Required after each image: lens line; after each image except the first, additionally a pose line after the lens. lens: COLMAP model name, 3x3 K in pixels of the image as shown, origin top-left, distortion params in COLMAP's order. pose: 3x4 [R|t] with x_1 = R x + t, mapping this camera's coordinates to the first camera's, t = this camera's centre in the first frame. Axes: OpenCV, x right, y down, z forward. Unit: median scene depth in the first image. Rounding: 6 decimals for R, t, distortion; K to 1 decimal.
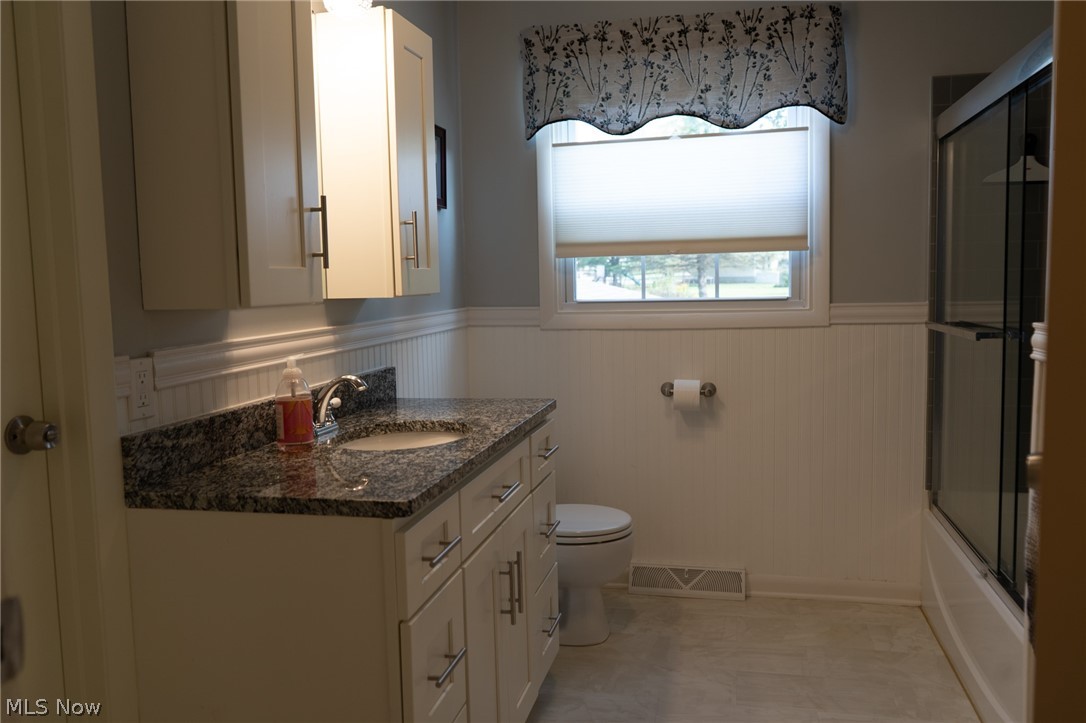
lens RADIAL K [[872.9, 0, 544.9], [0, 872.9, 361.2], [0, 0, 1]] dist [-0.008726, -0.002549]
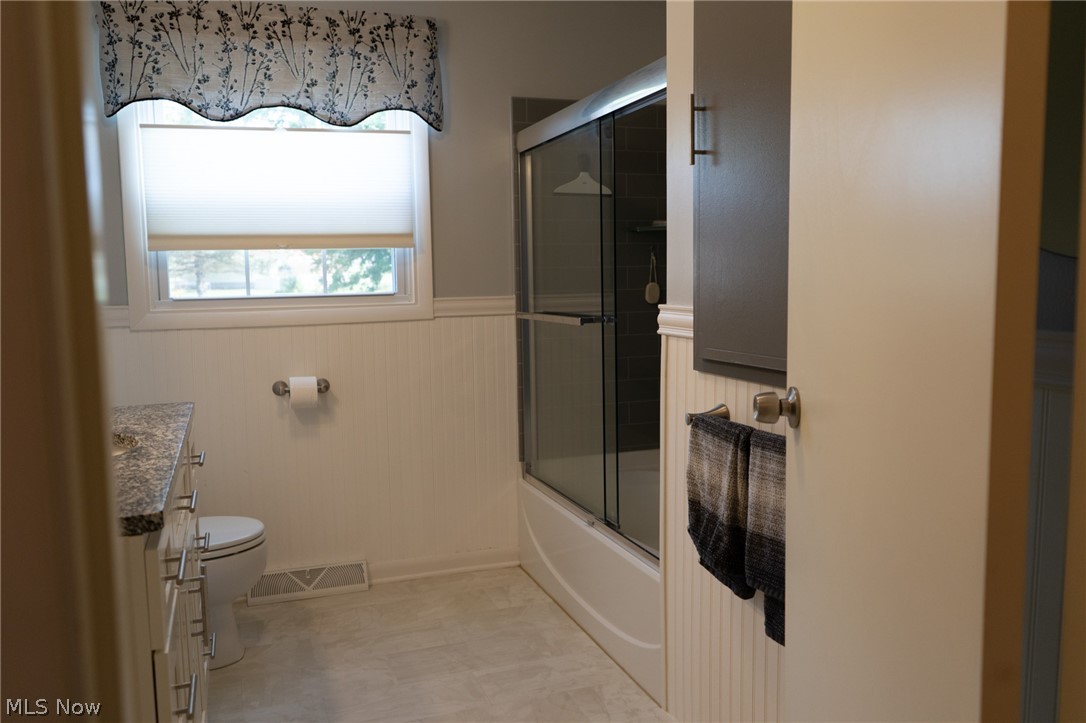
lens RADIAL K [[872.9, 0, 547.9], [0, 872.9, 362.5], [0, 0, 1]] dist [-0.008726, -0.002549]
pose [[0.841519, -0.048498, 0.538046, -0.138679], [0.051484, 0.998629, 0.009491, 0.010258], [-0.537768, 0.019714, 0.842862, 0.022500]]
